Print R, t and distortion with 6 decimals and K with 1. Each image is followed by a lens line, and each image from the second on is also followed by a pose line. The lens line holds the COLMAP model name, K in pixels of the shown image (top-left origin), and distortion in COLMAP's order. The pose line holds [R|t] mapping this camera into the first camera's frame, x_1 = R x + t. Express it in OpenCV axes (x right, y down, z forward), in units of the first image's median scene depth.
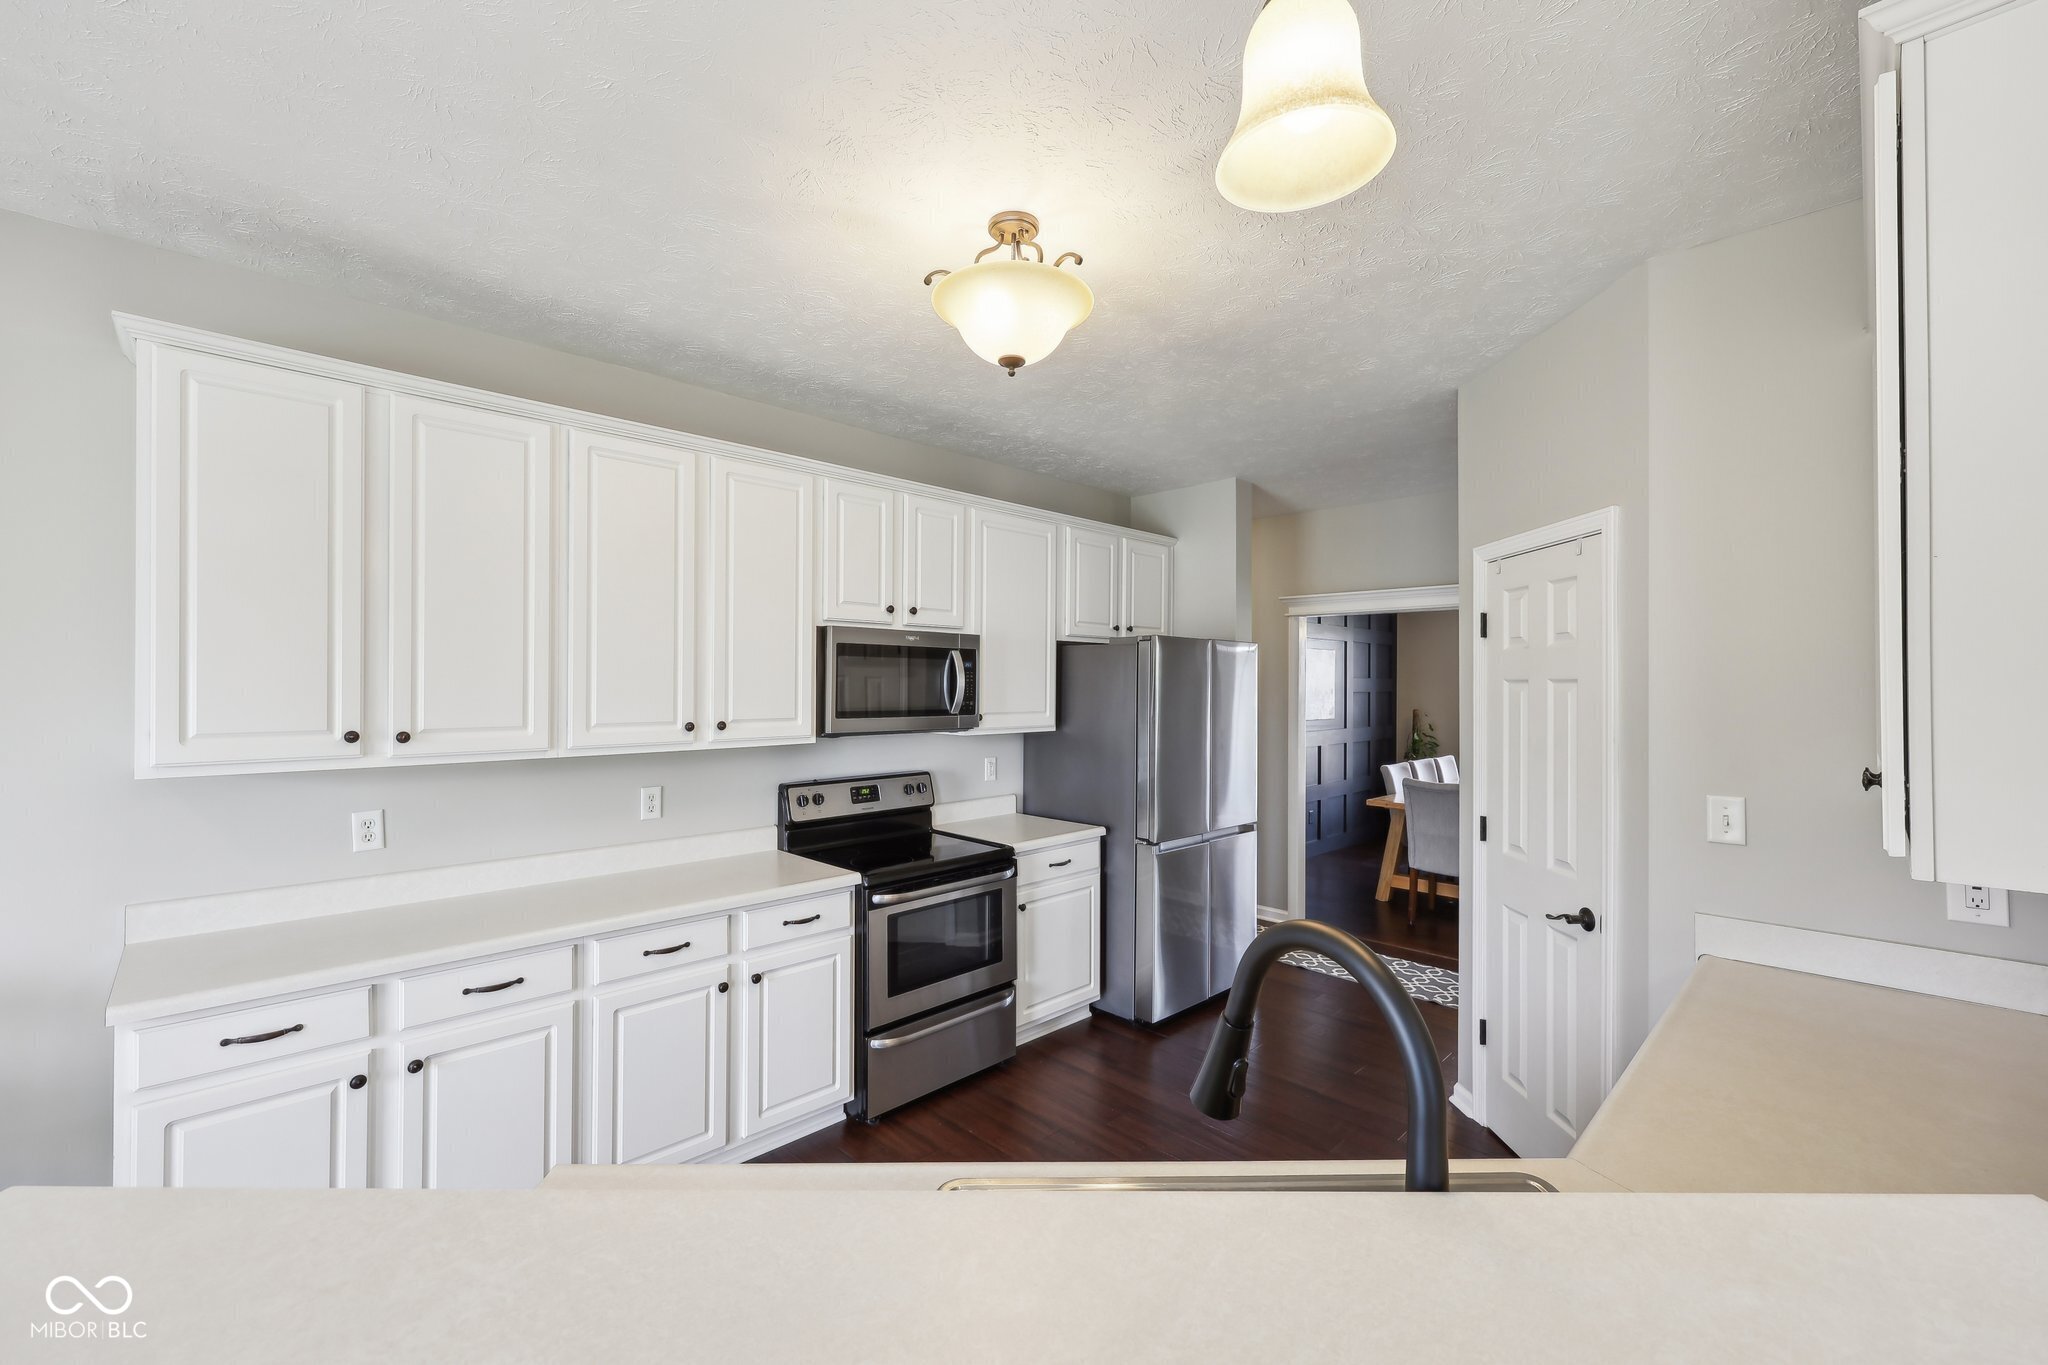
lens RADIAL K [[816.2, 0, 1022.4], [0, 816.2, 682.8], [0, 0, 1]] dist [-0.000718, -0.000011]
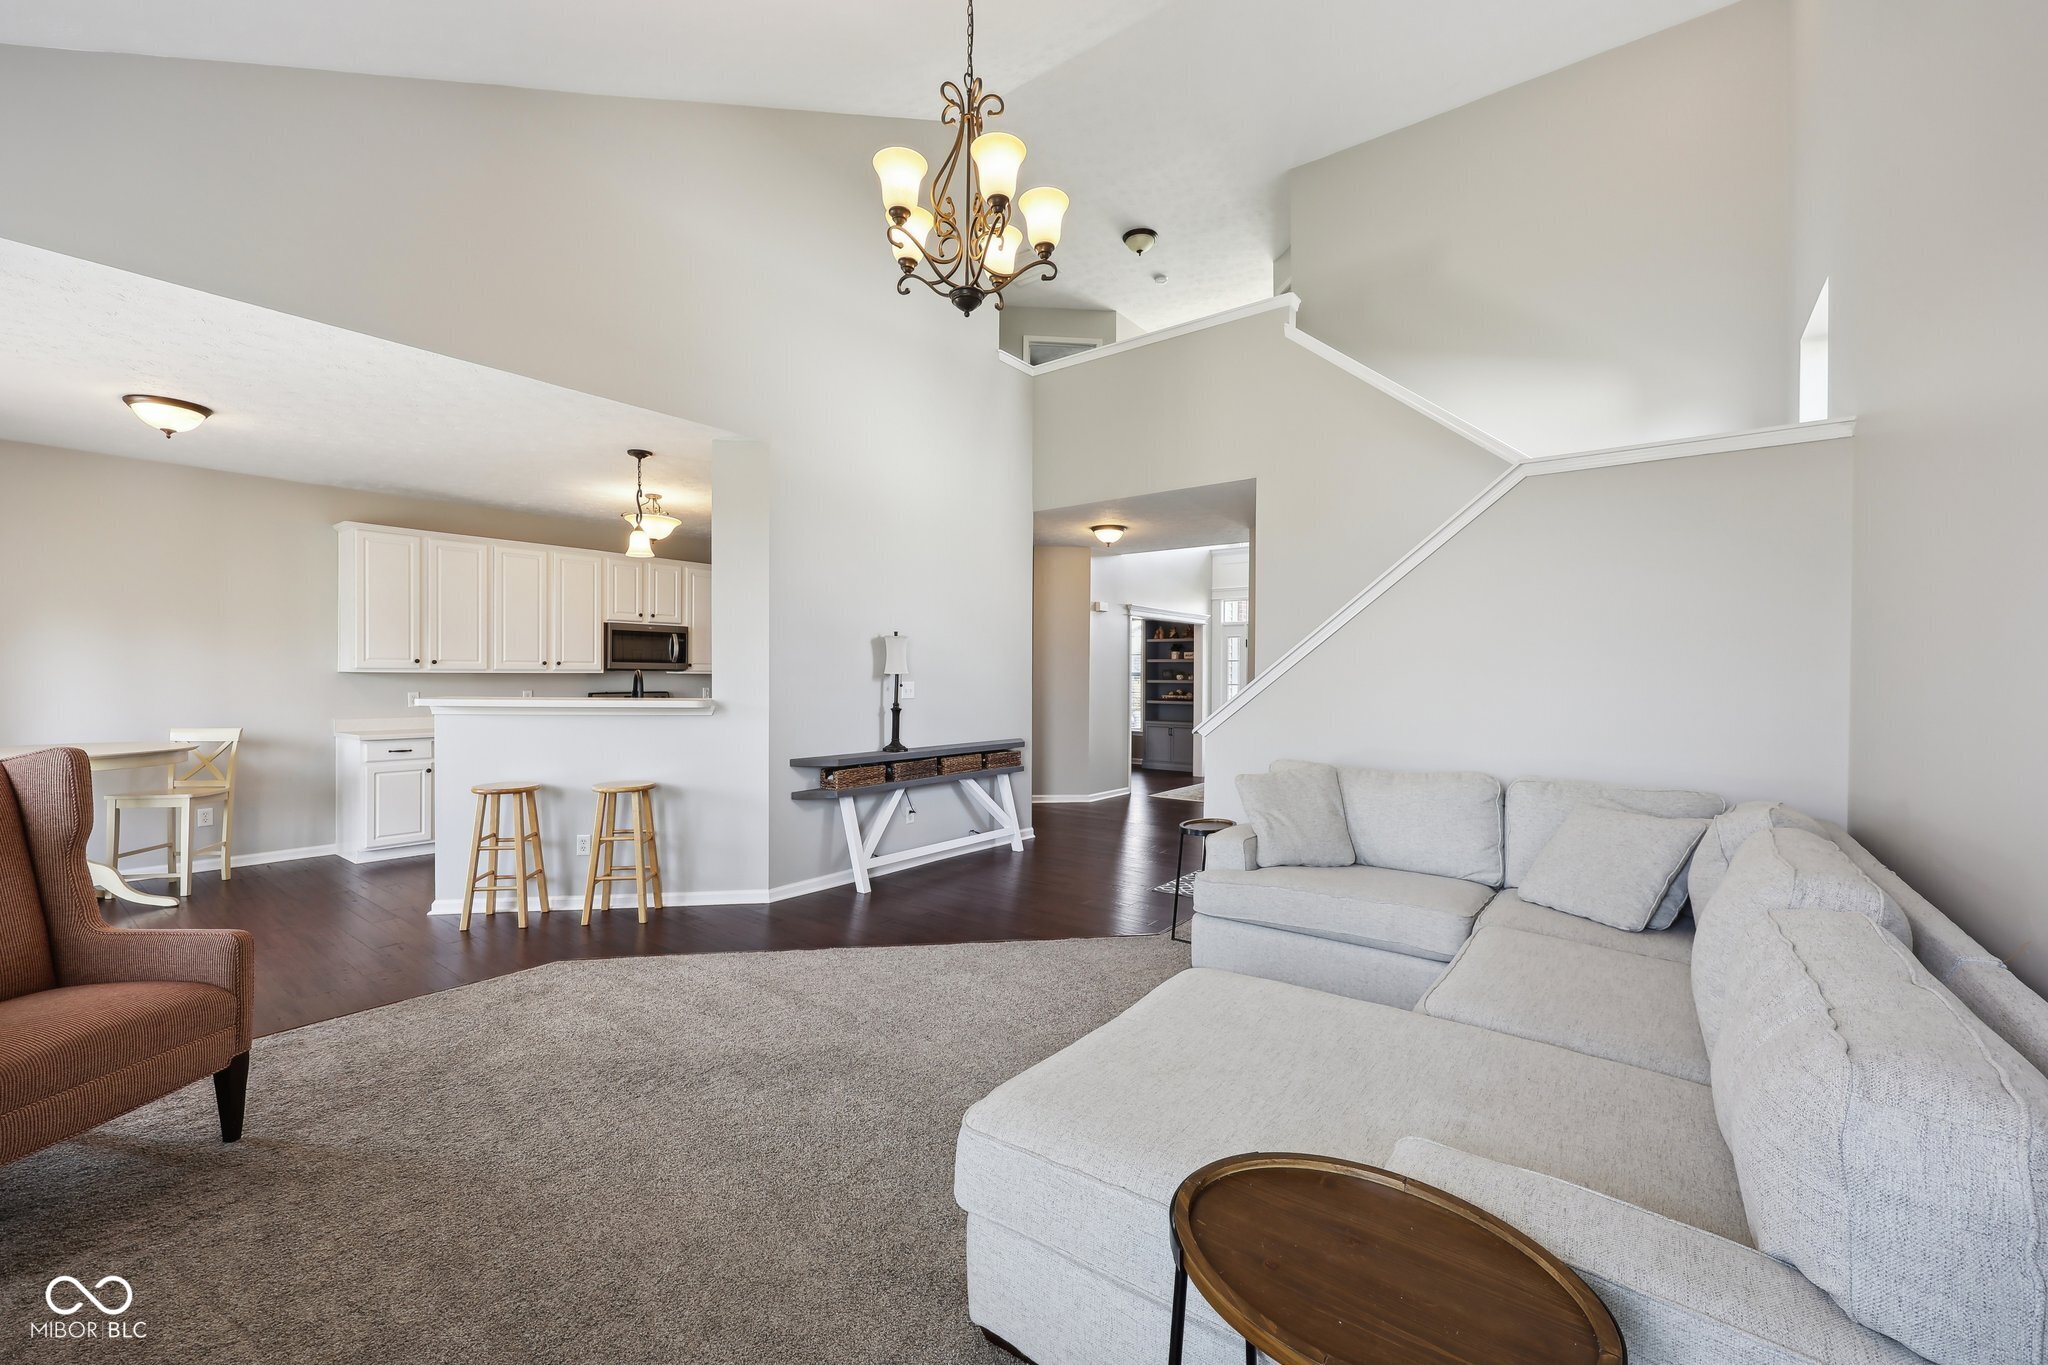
lens RADIAL K [[816.2, 0, 1034.4], [0, 816.2, 675.5], [0, 0, 1]] dist [-0.000718, -0.000011]
pose [[0.989577, -0.000828, 0.144001, 0.650211], [0.000622, 0.999999, 0.001475, 0.081521], [-0.144002, -0.001370, 0.989576, -1.530578]]
